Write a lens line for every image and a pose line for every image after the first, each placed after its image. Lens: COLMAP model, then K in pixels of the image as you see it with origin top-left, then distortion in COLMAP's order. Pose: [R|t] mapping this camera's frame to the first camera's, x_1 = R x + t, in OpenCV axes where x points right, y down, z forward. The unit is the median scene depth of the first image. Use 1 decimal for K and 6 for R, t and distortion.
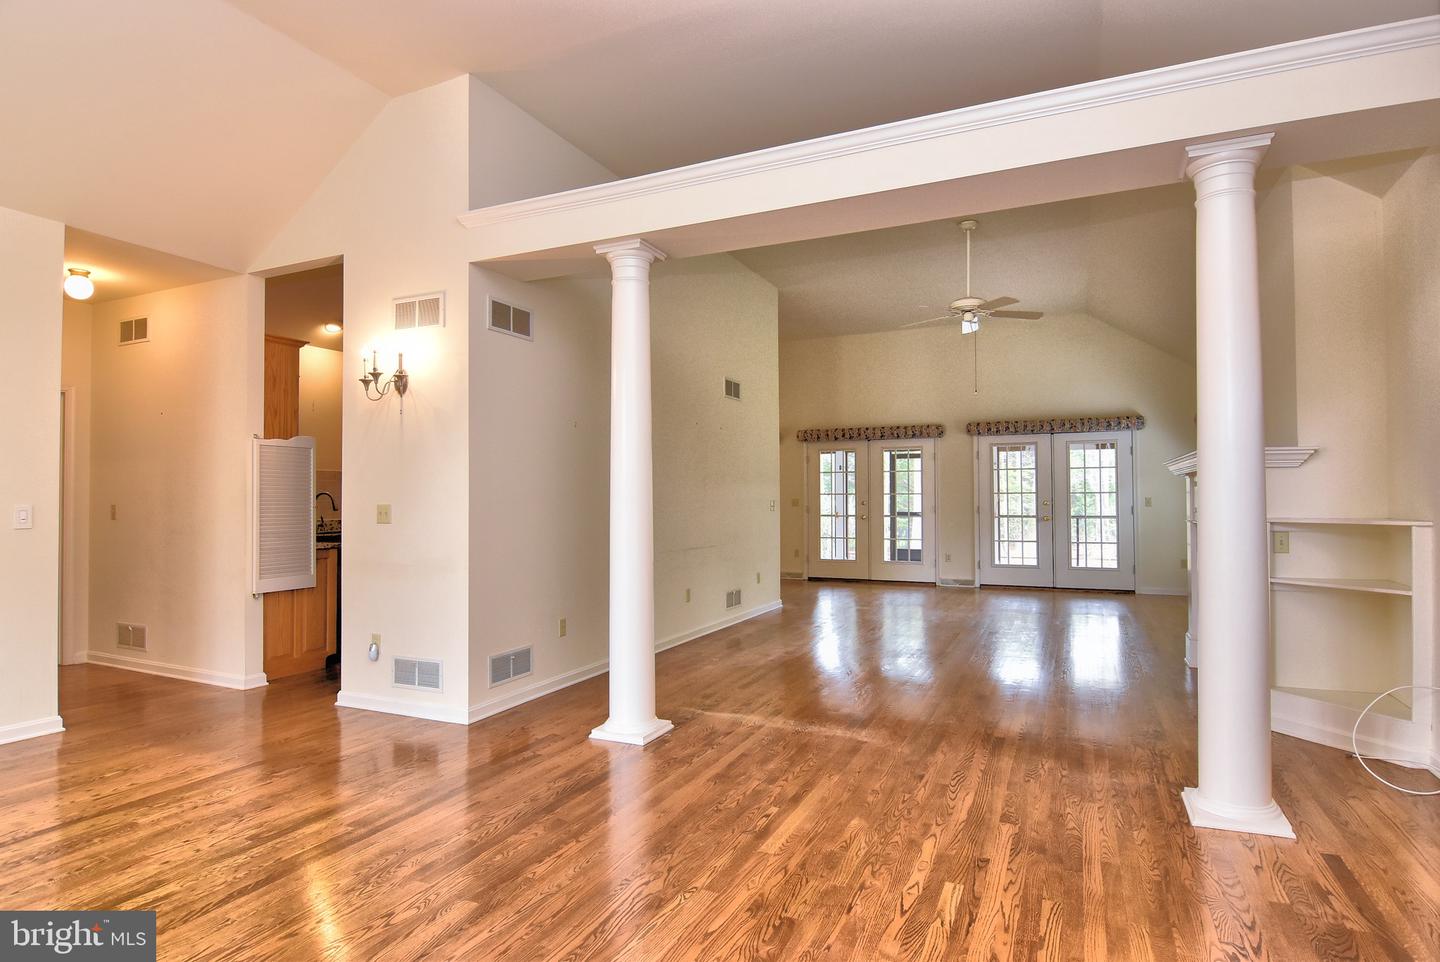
lens RADIAL K [[763.9, 0, 724.2], [0, 763.9, 480.2], [0, 0, 1]] dist [0.003455, -0.016899]
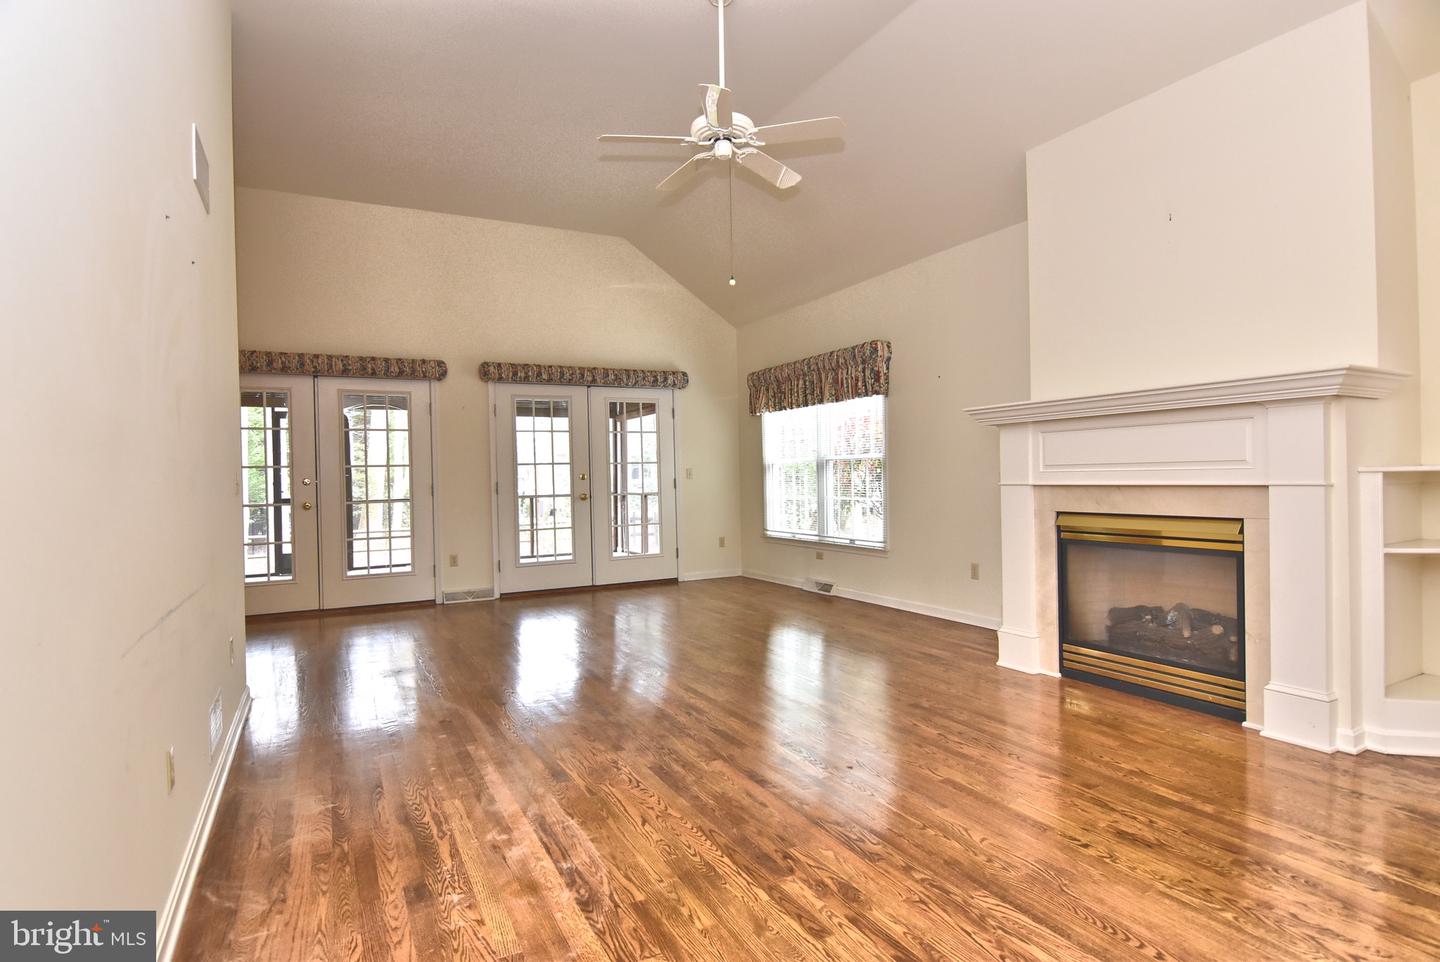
lens RADIAL K [[763.9, 0, 724.5], [0, 763.9, 482.3], [0, 0, 1]] dist [0.003455, -0.016899]
pose [[0.609993, -0.015286, 0.792259, -0.098285], [0.000047, 0.999815, 0.019255, 0.020319], [-0.792407, -0.011709, 0.609881, 0.420761]]
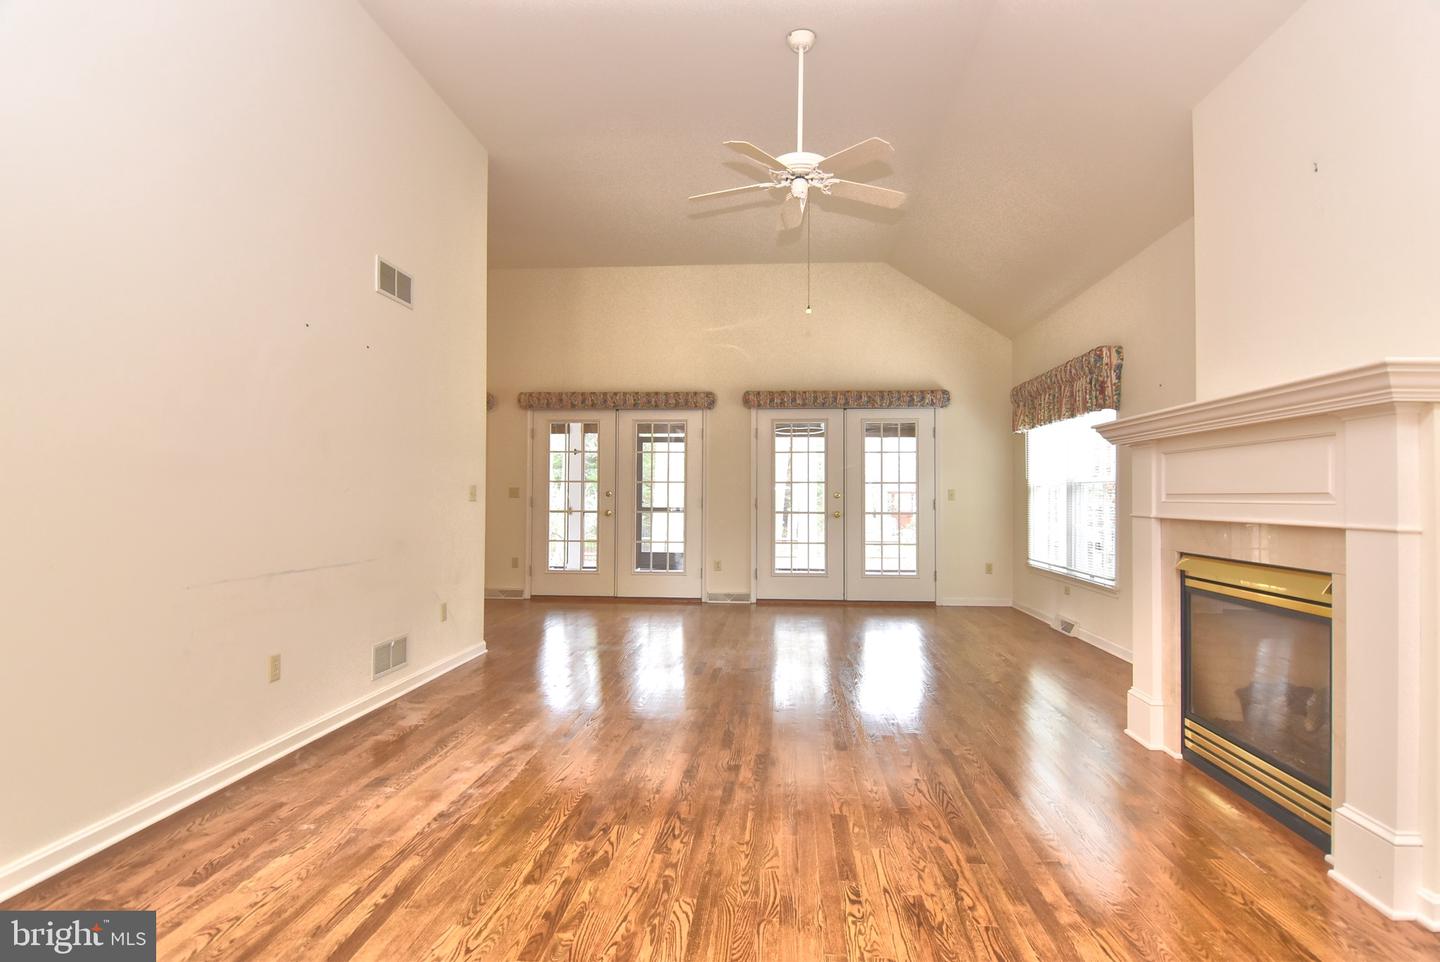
lens RADIAL K [[763.9, 0, 724.6], [0, 763.9, 483.4], [0, 0, 1]] dist [0.003455, -0.016899]
pose [[0.938719, 0.015536, 0.344333, 0.035116], [-0.017597, 0.999841, 0.002860, 0.016788], [-0.344234, -0.008744, 0.938843, 0.288956]]
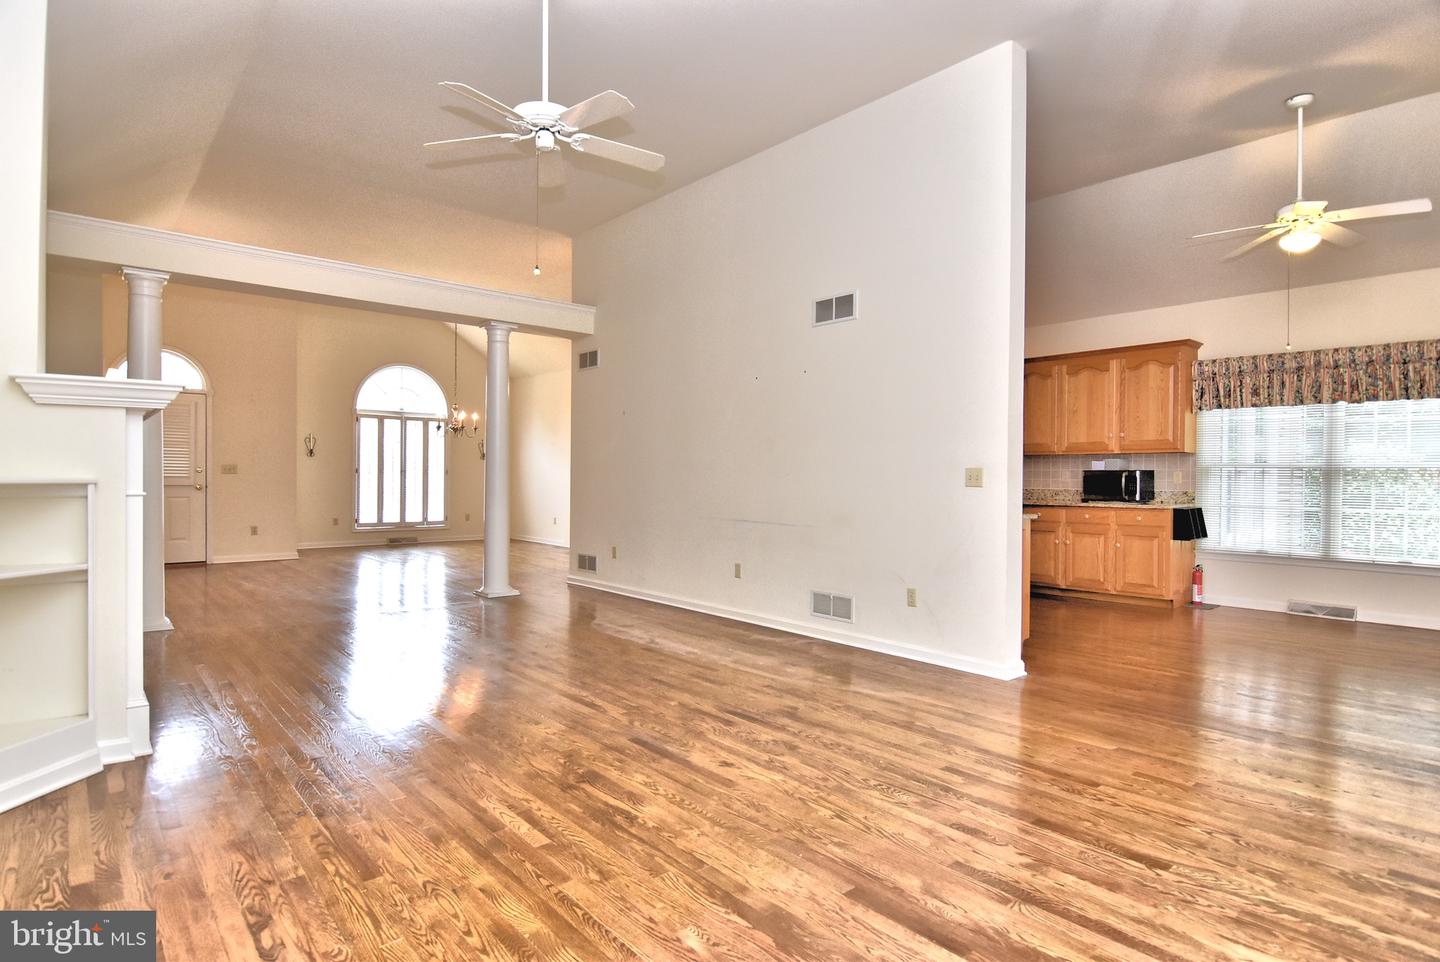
lens RADIAL K [[763.9, 0, 723.9], [0, 763.9, 475.5], [0, 0, 1]] dist [0.003455, -0.016899]
pose [[-0.411877, 0.000199, -0.911239, 0.520272], [0.014458, 0.999876, -0.006316, 0.028048], [0.911125, -0.015777, -0.411829, 0.895500]]
